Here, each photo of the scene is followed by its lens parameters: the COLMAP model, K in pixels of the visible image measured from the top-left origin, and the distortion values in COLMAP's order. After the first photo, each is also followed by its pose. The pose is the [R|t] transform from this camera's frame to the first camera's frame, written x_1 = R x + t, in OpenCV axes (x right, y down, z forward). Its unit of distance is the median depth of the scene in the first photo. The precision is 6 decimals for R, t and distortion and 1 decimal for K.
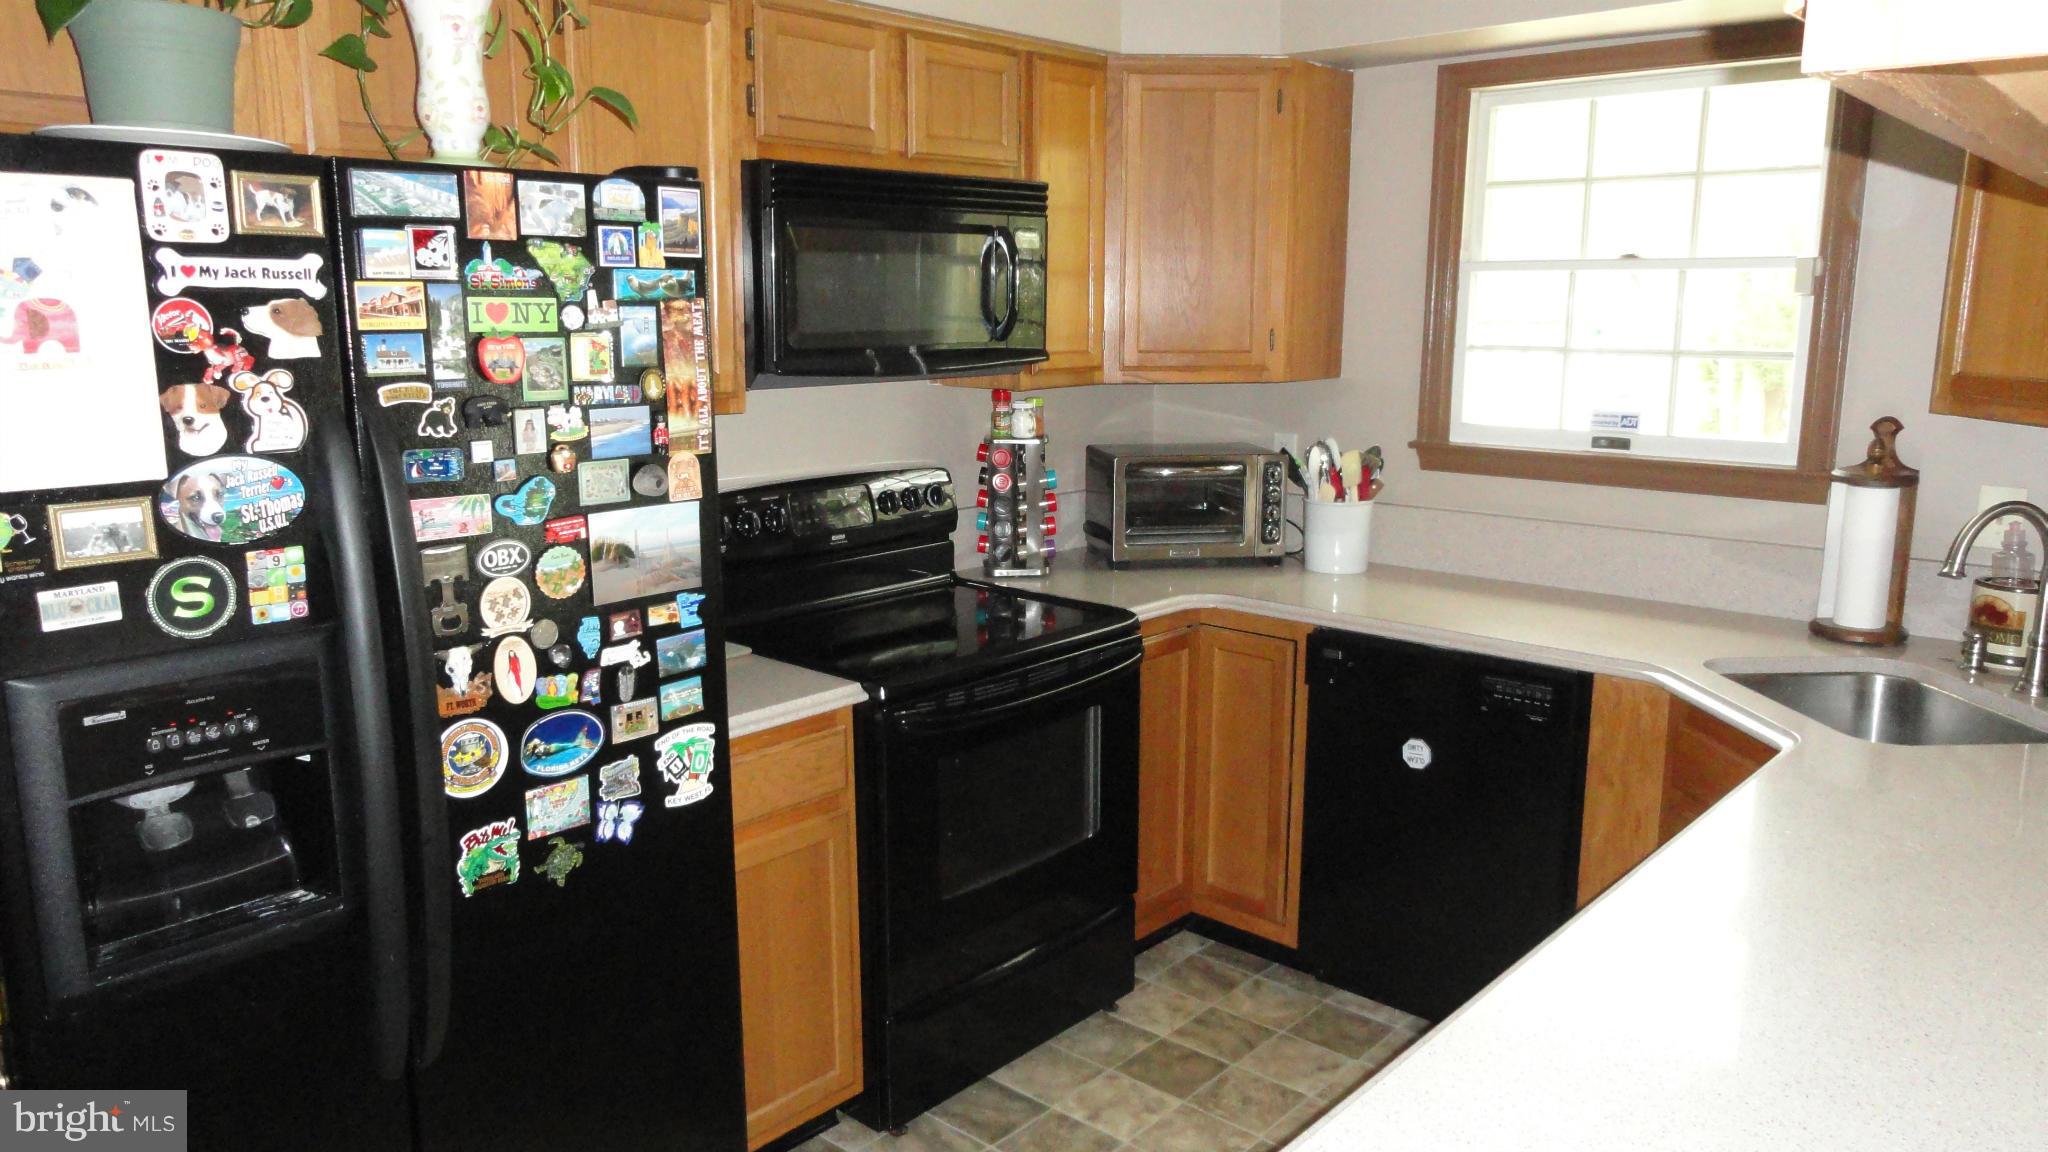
lens RADIAL K [[1429.6, 0, 1031.1], [0, 1429.6, 568.3], [0, 0, 1]] dist [-0.006139, 0.009312]
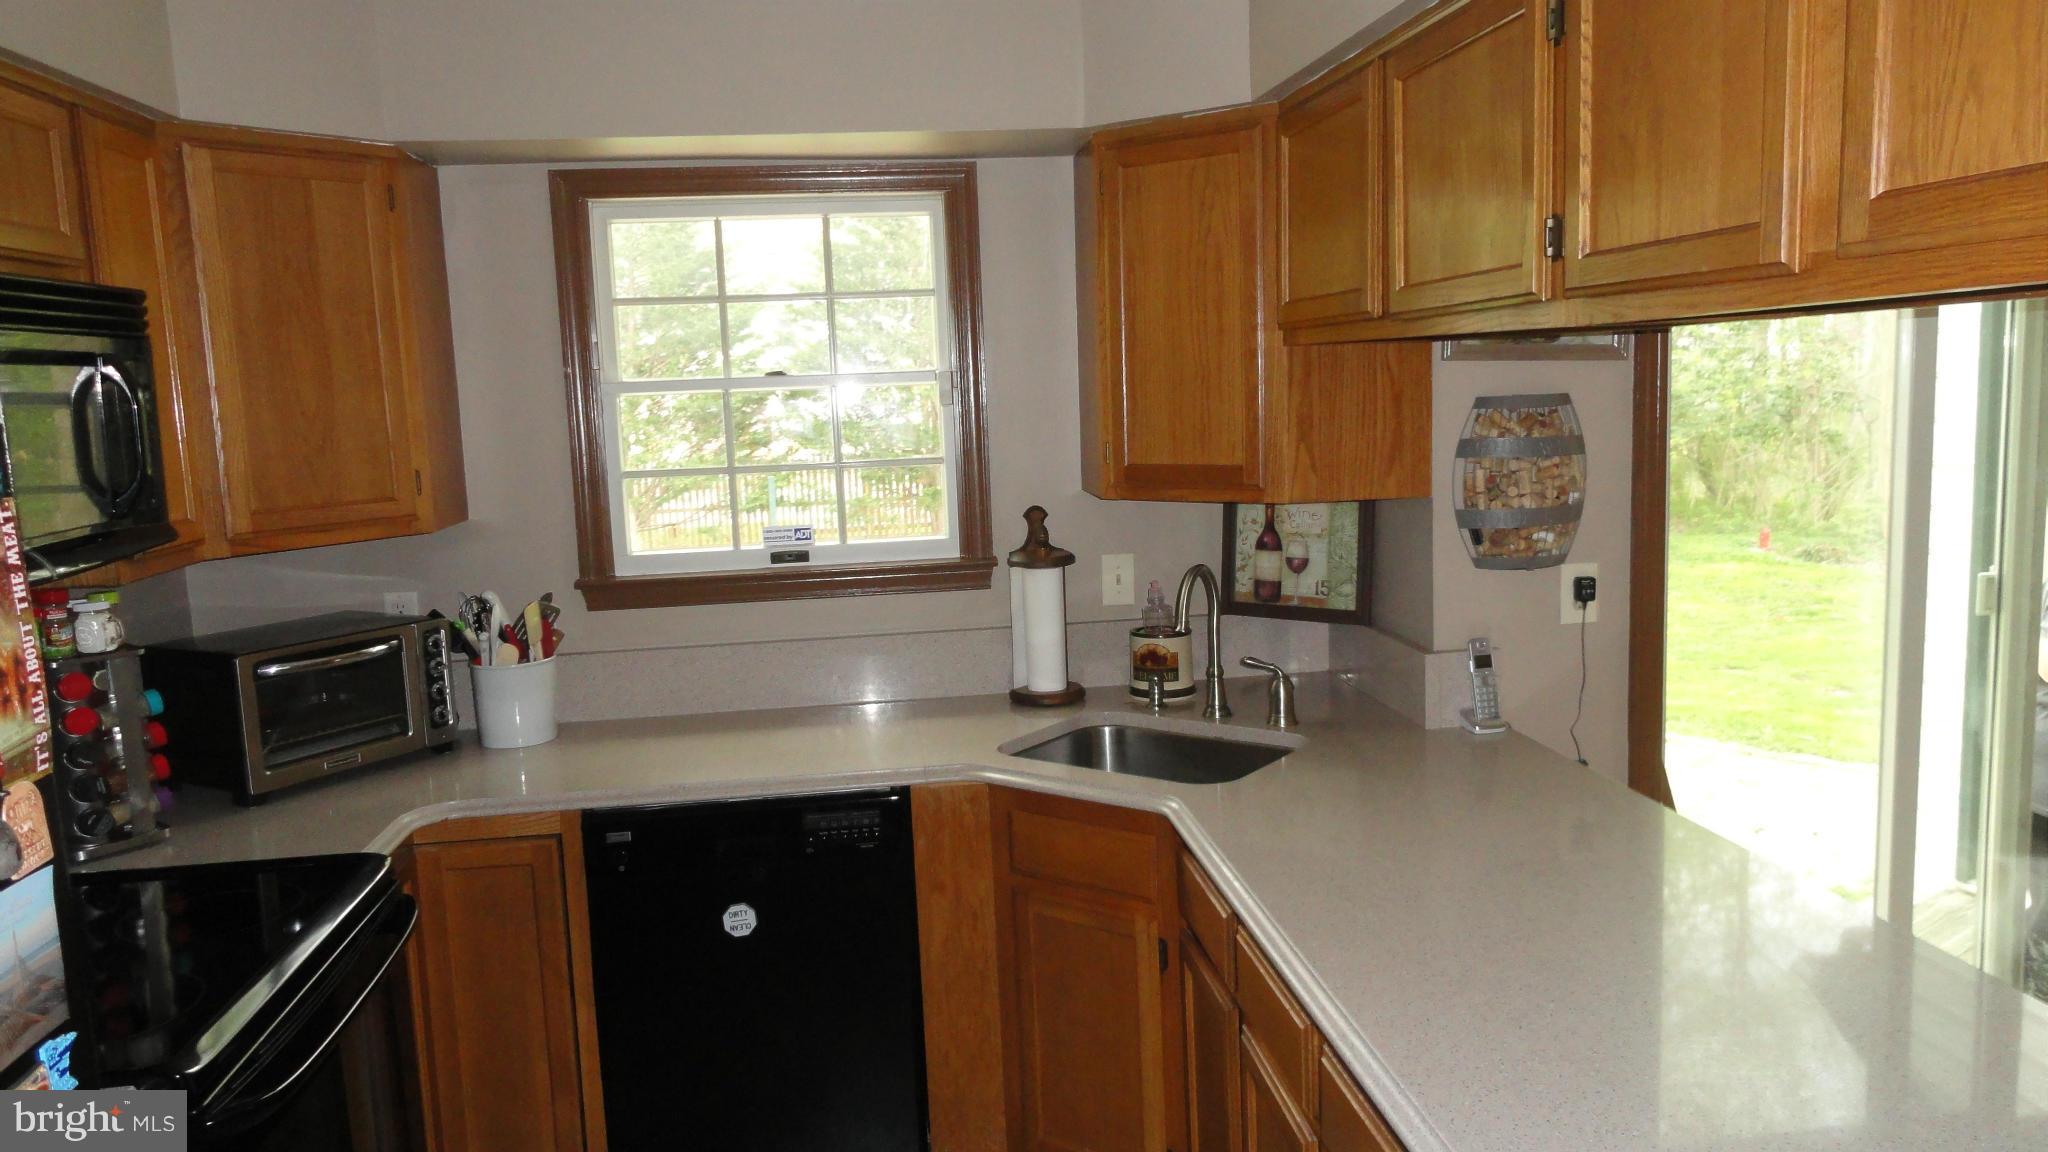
lens RADIAL K [[1429.6, 0, 1026.7], [0, 1429.6, 560.2], [0, 0, 1]] dist [-0.006139, 0.009312]
pose [[0.638629, -0.121395, 0.759879, -0.429485], [0.179343, 0.983766, 0.006436, -0.106791], [-0.748324, 0.132169, 0.650033, 0.385068]]
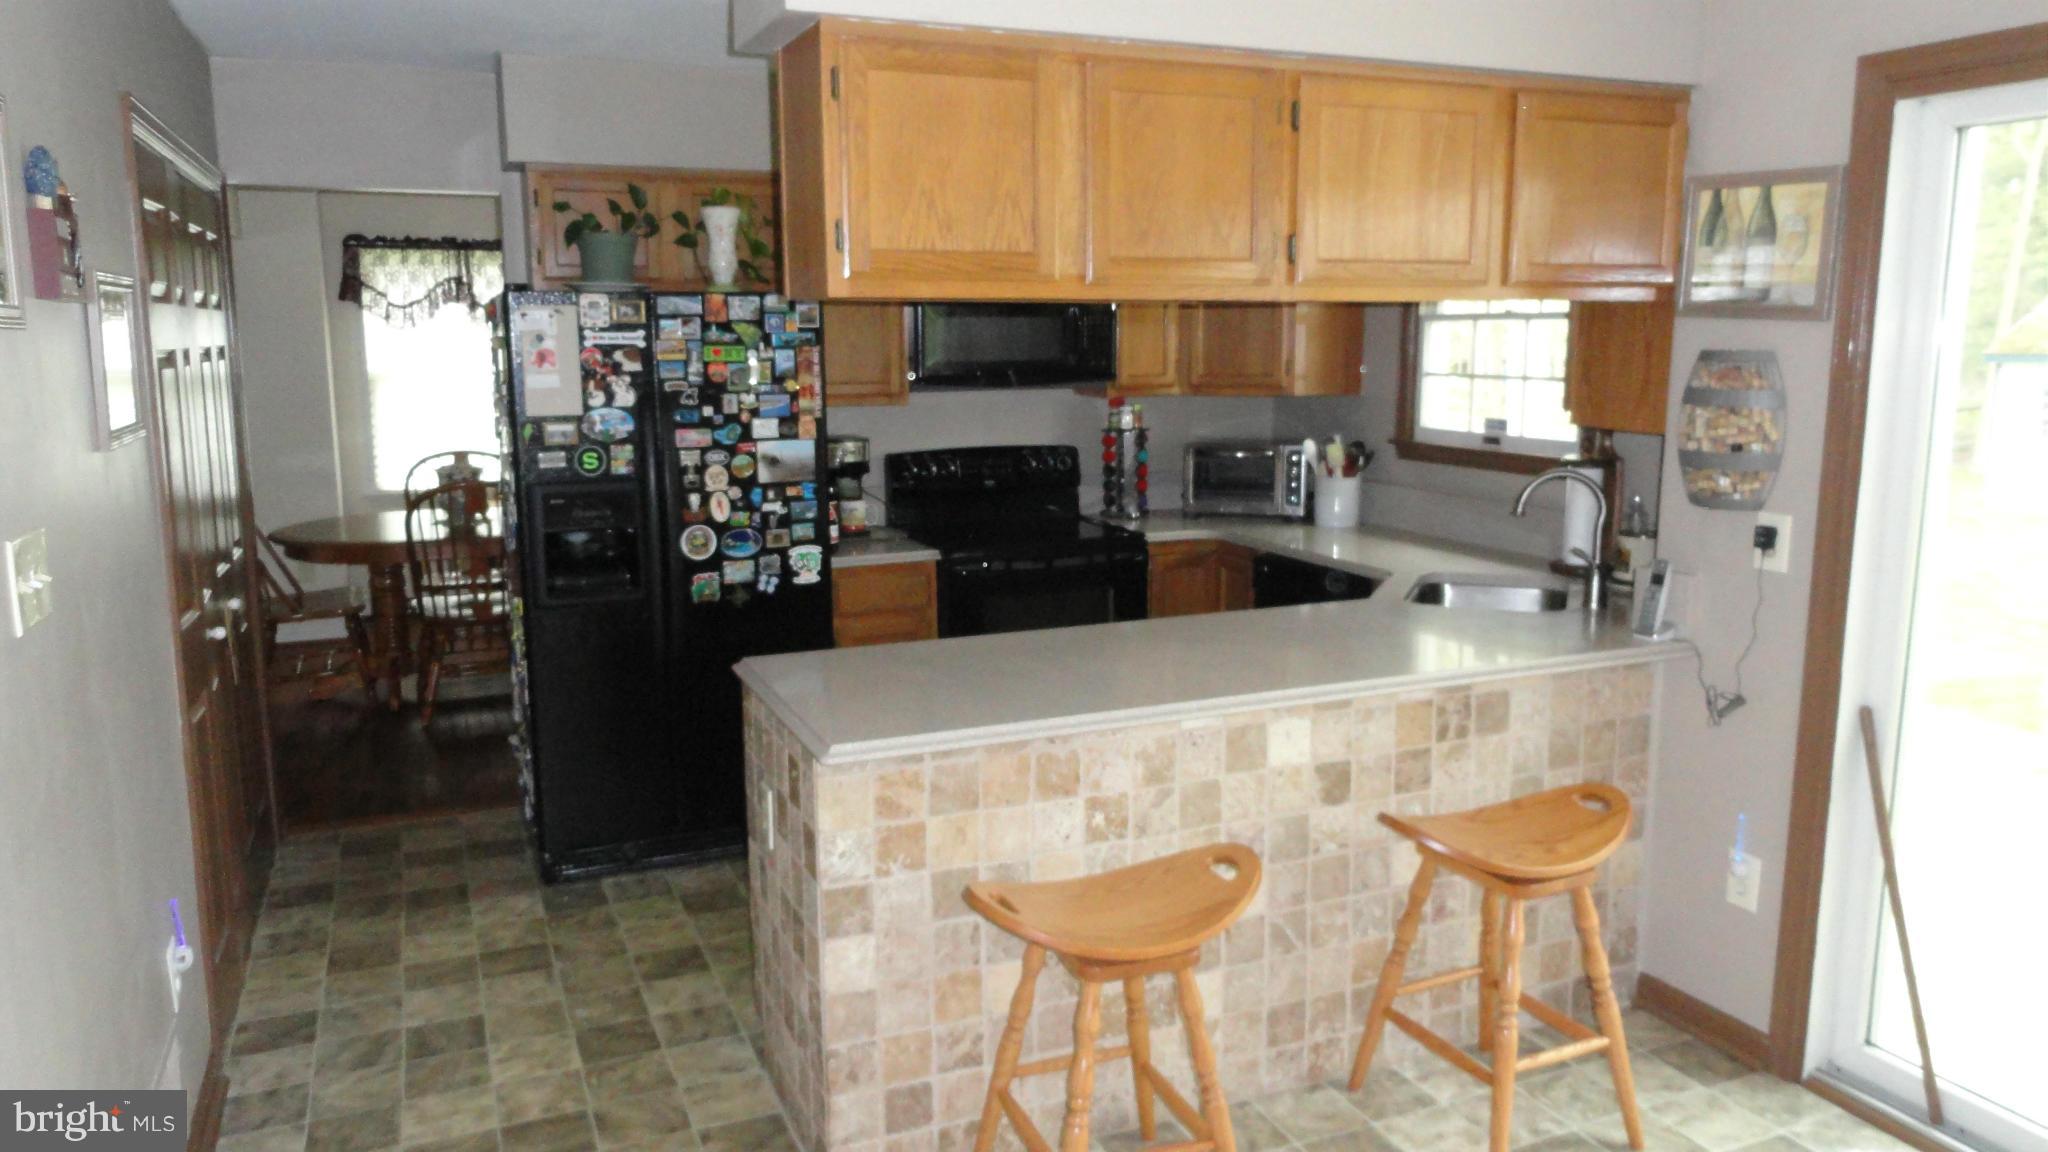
lens RADIAL K [[1429.6, 0, 1020.1], [0, 1429.6, 582.1], [0, 0, 1]] dist [-0.006139, 0.009312]
pose [[0.917347, 0.067332, -0.392354, 0.927456], [-0.069534, 0.997542, 0.008612, 0.129082], [0.391970, 0.019381, 0.919774, -0.866445]]
